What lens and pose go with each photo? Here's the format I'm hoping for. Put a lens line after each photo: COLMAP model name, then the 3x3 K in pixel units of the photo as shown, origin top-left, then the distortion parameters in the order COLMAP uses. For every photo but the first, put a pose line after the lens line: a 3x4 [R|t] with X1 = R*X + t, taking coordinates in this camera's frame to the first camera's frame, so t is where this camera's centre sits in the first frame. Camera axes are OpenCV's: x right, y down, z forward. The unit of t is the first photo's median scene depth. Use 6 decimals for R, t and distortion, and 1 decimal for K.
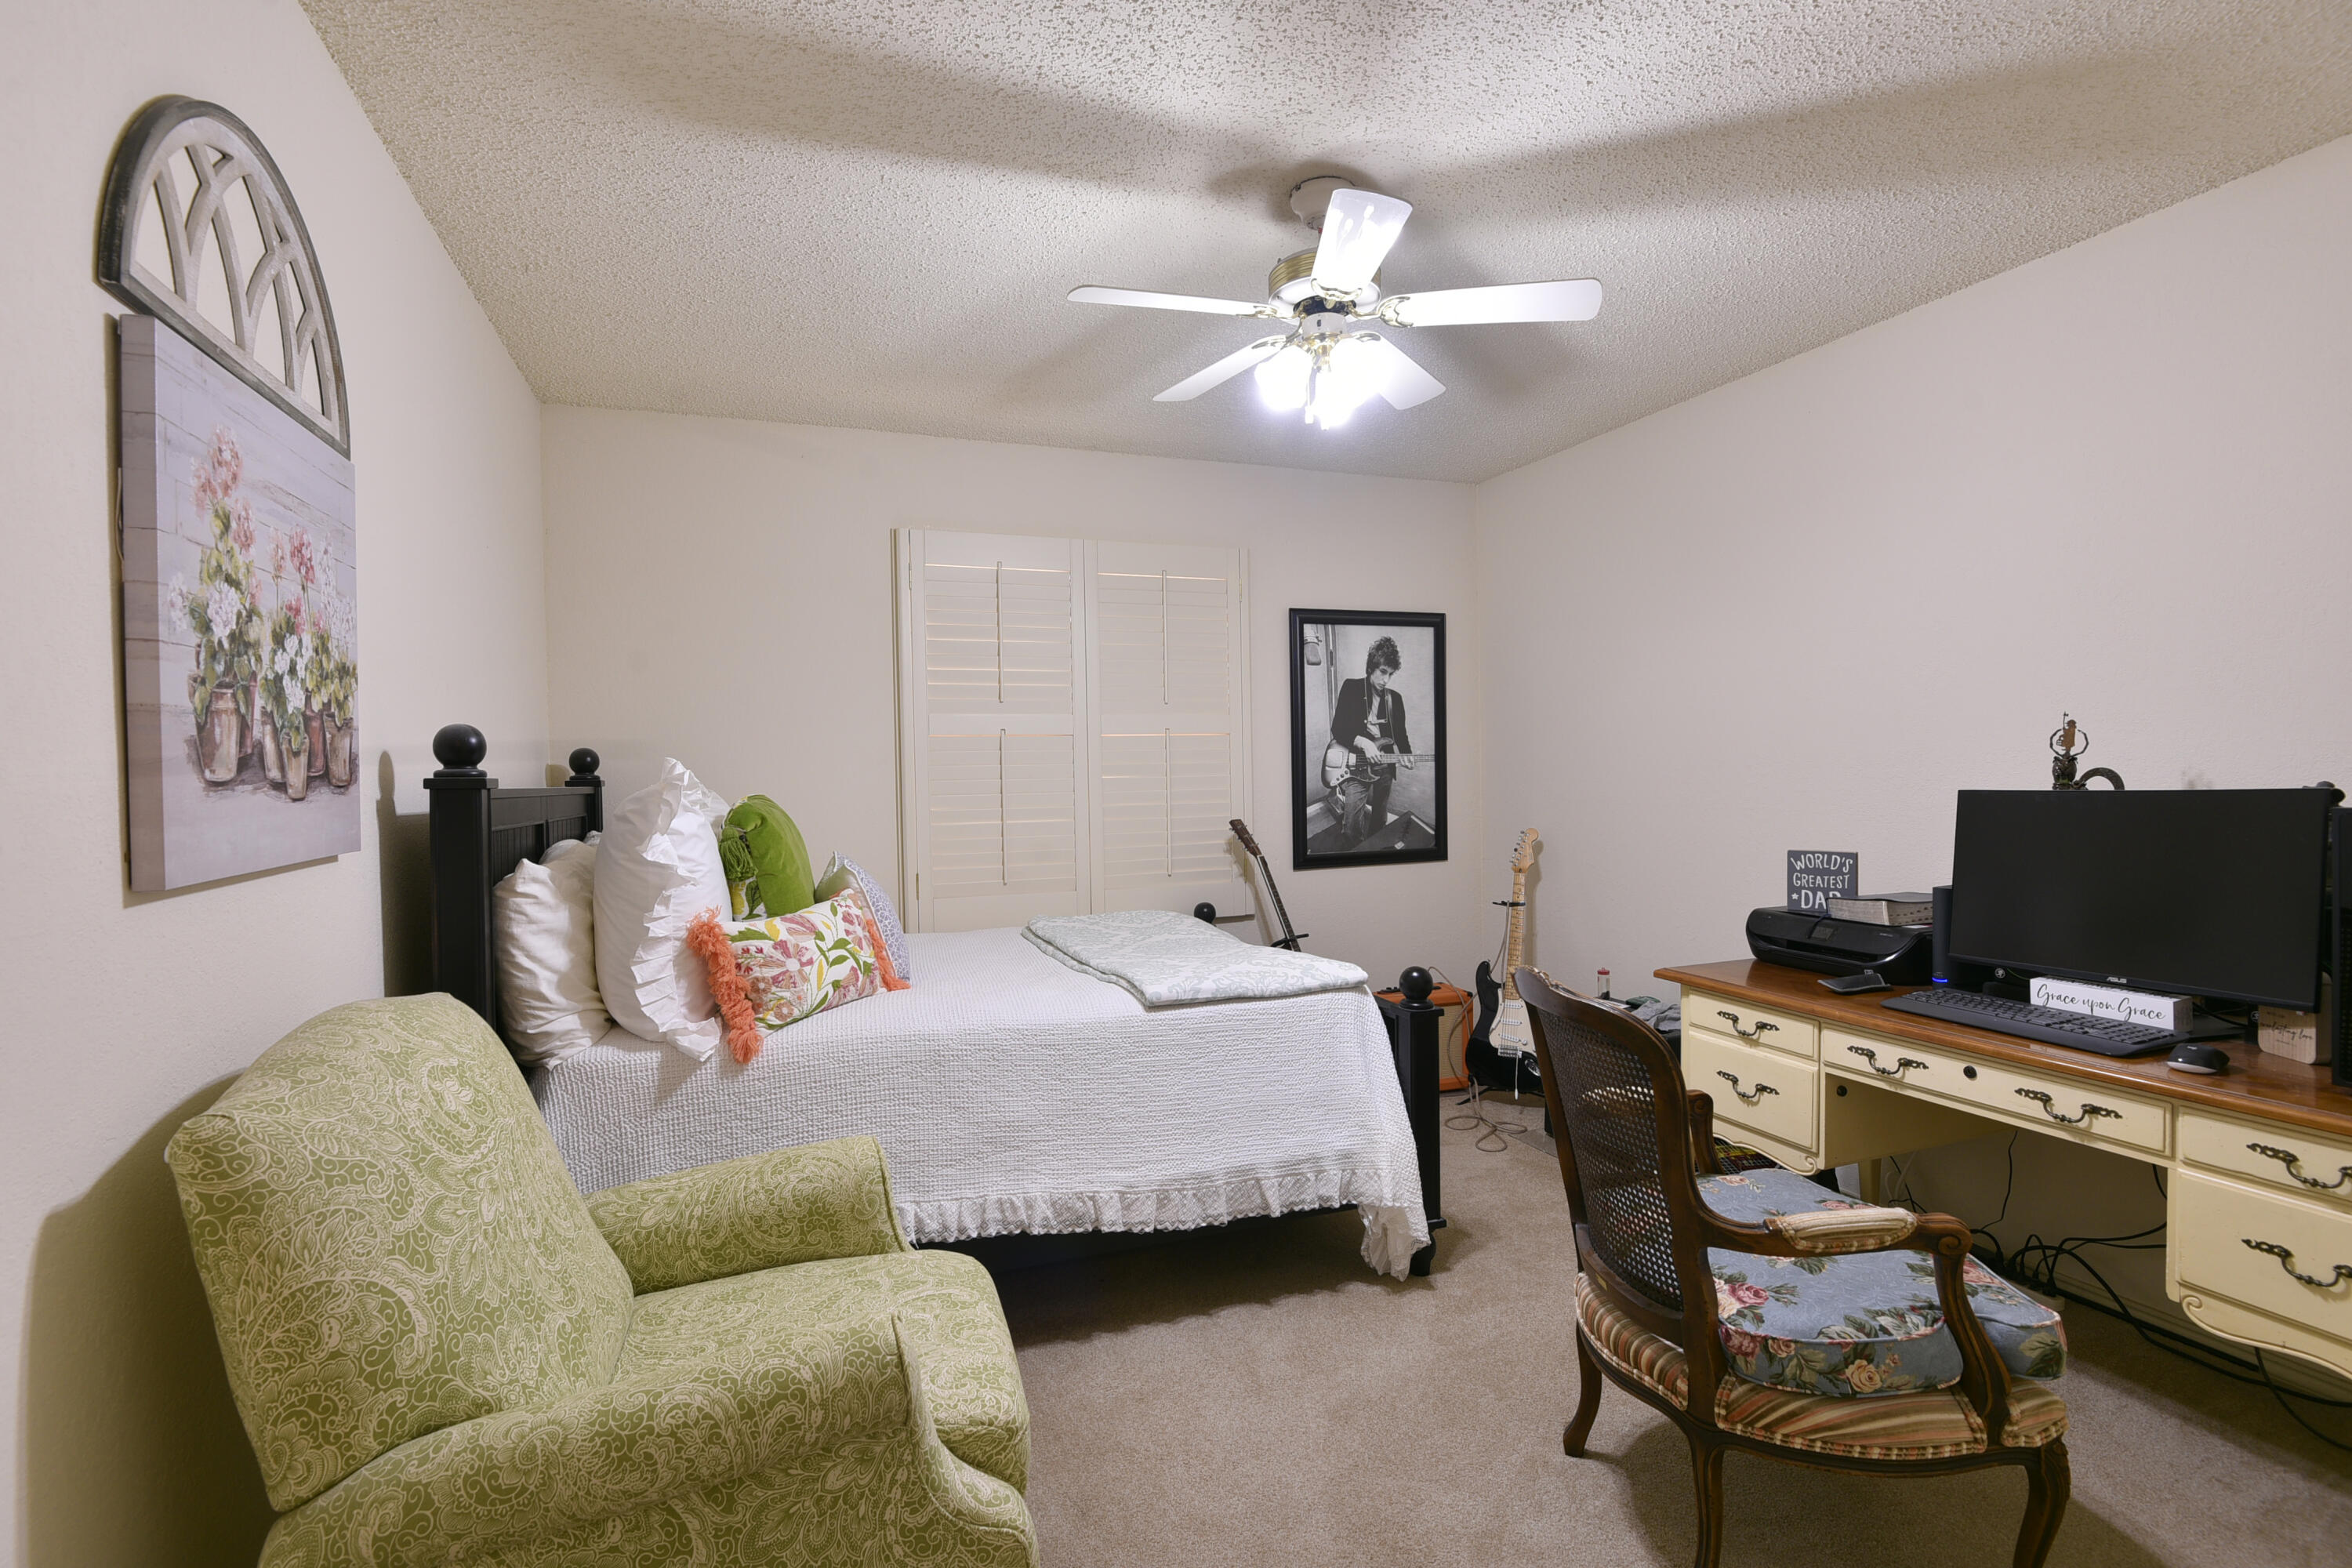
lens RADIAL K [[1084.4, 0, 1168.3], [0, 1084.4, 782.3], [0, 0, 1]] dist [-0.011251, -0.001786]
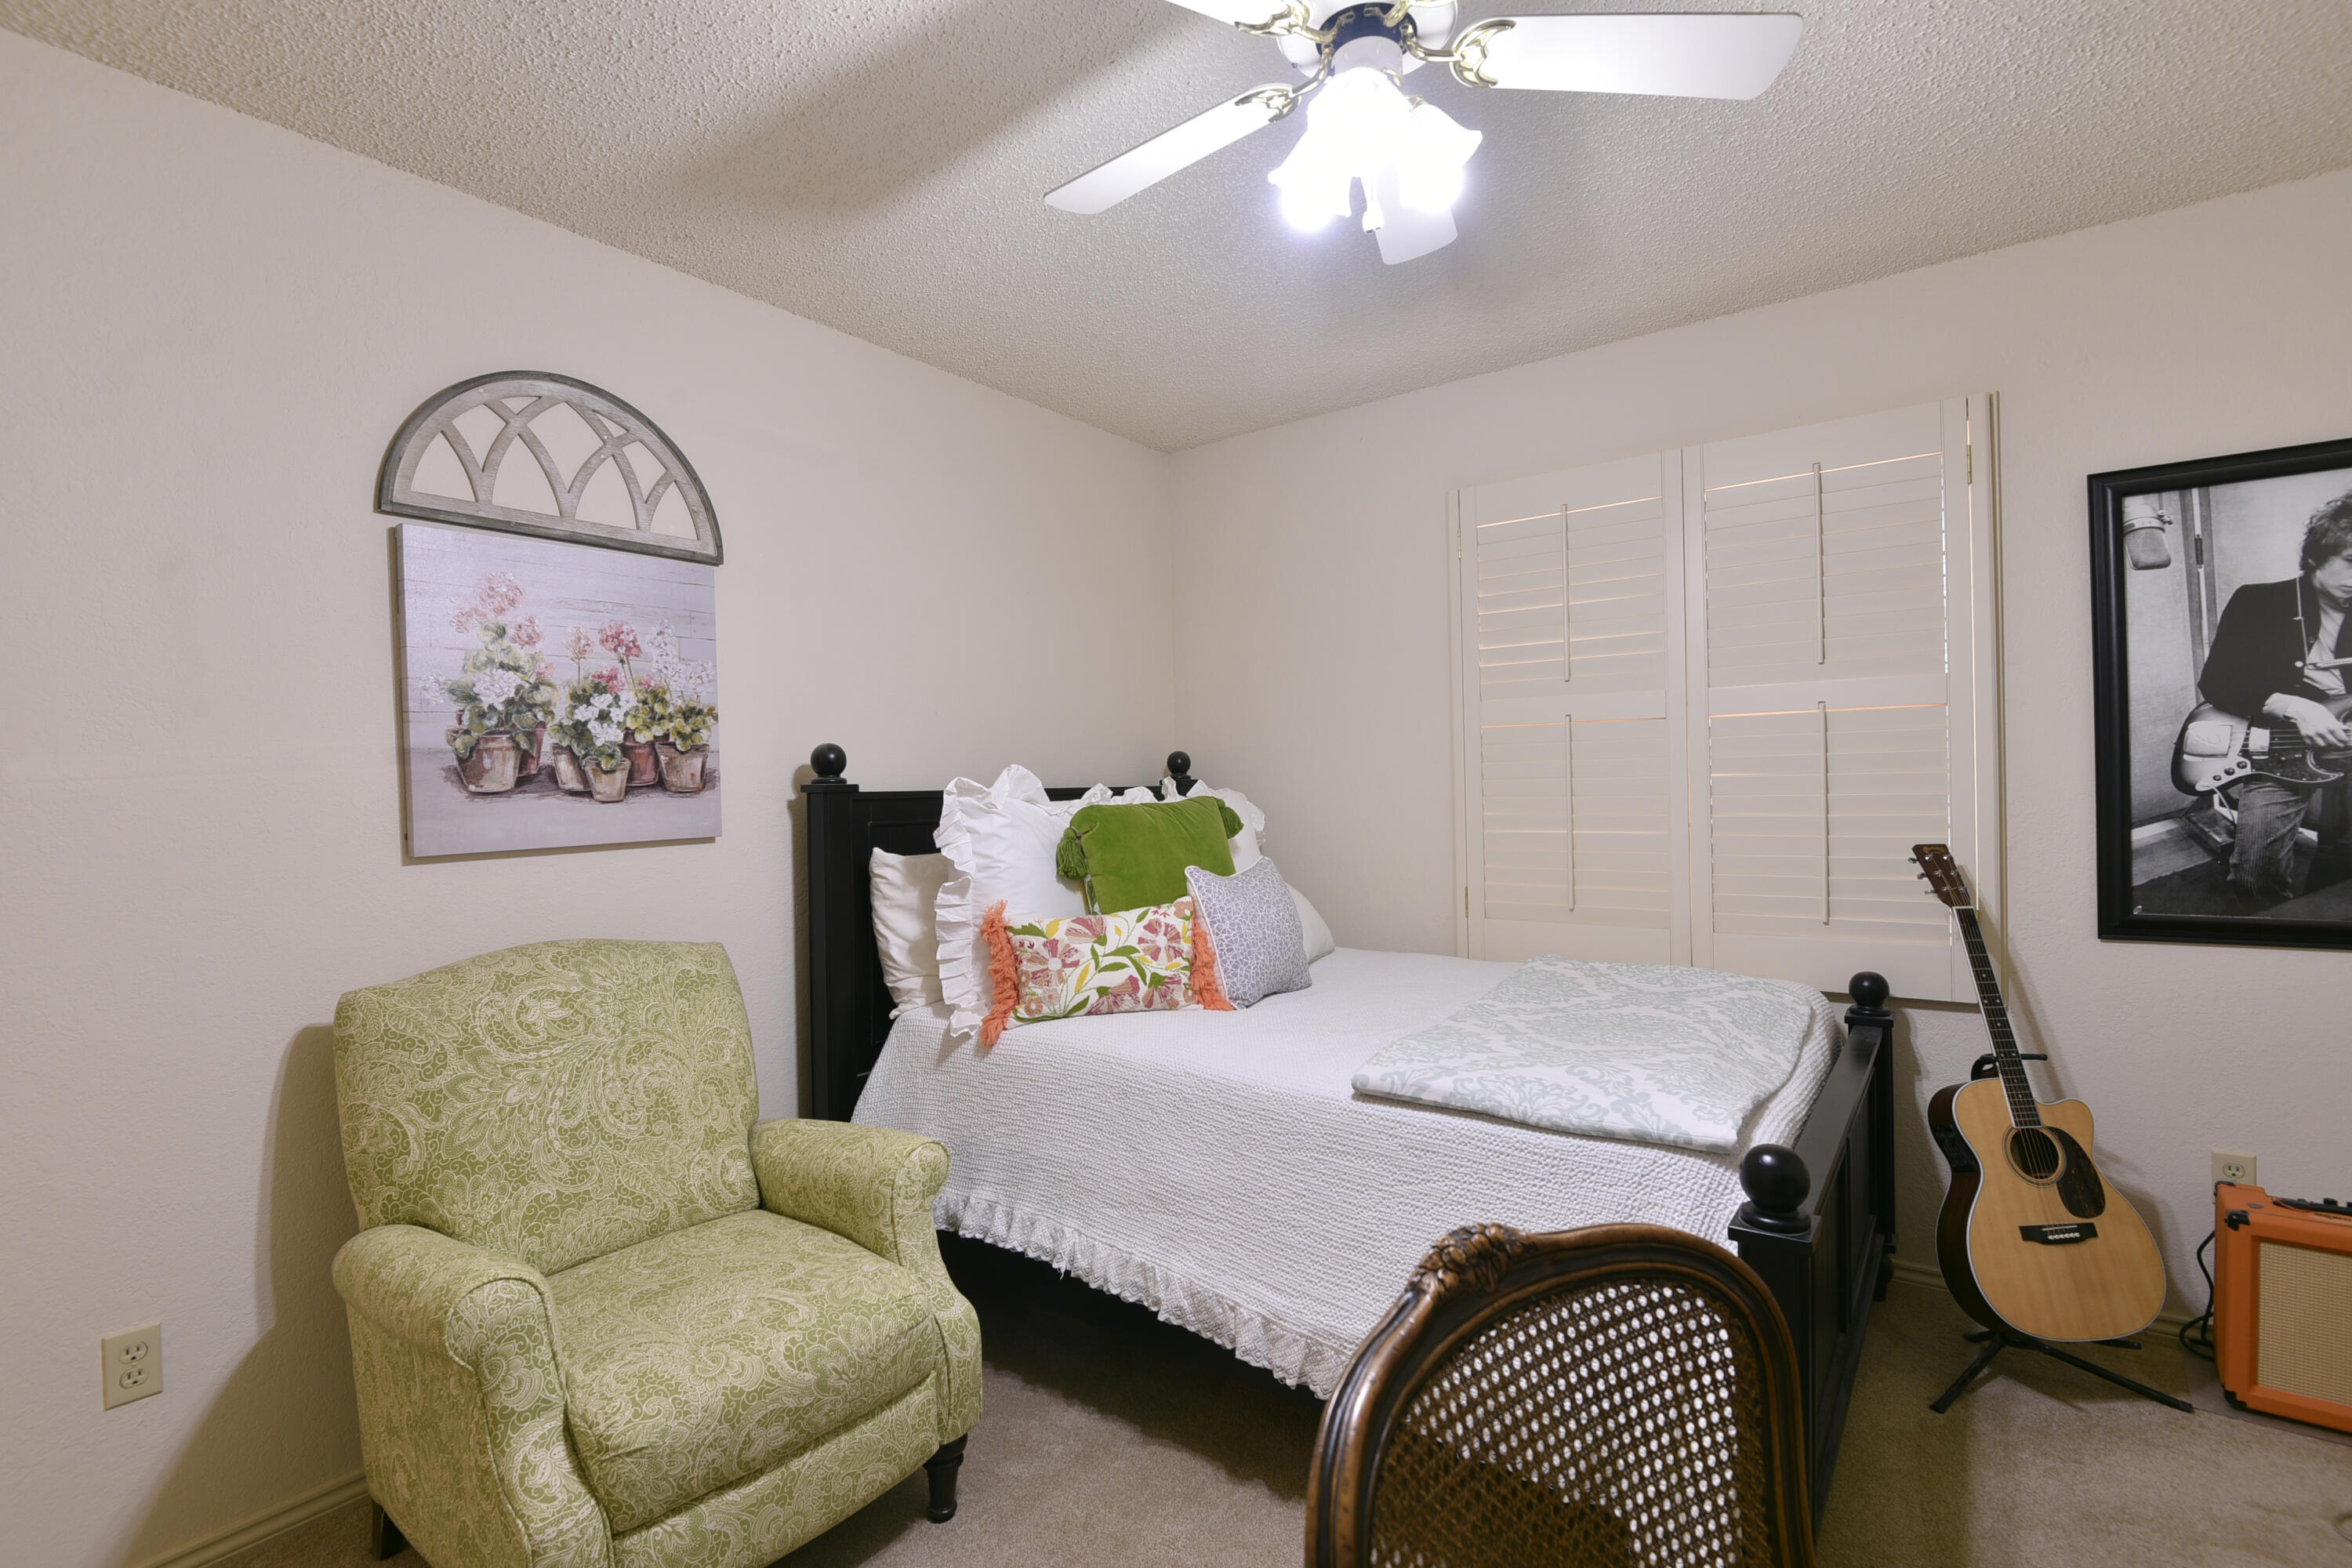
lens RADIAL K [[1084.4, 0, 1166.9], [0, 1084.4, 779.0], [0, 0, 1]] dist [-0.011251, -0.001786]
pose [[0.546917, 0.005926, -0.837166, 0.552594], [0.004158, 0.999943, 0.009795, -0.017069], [0.837176, -0.008837, 0.546862, 0.504469]]
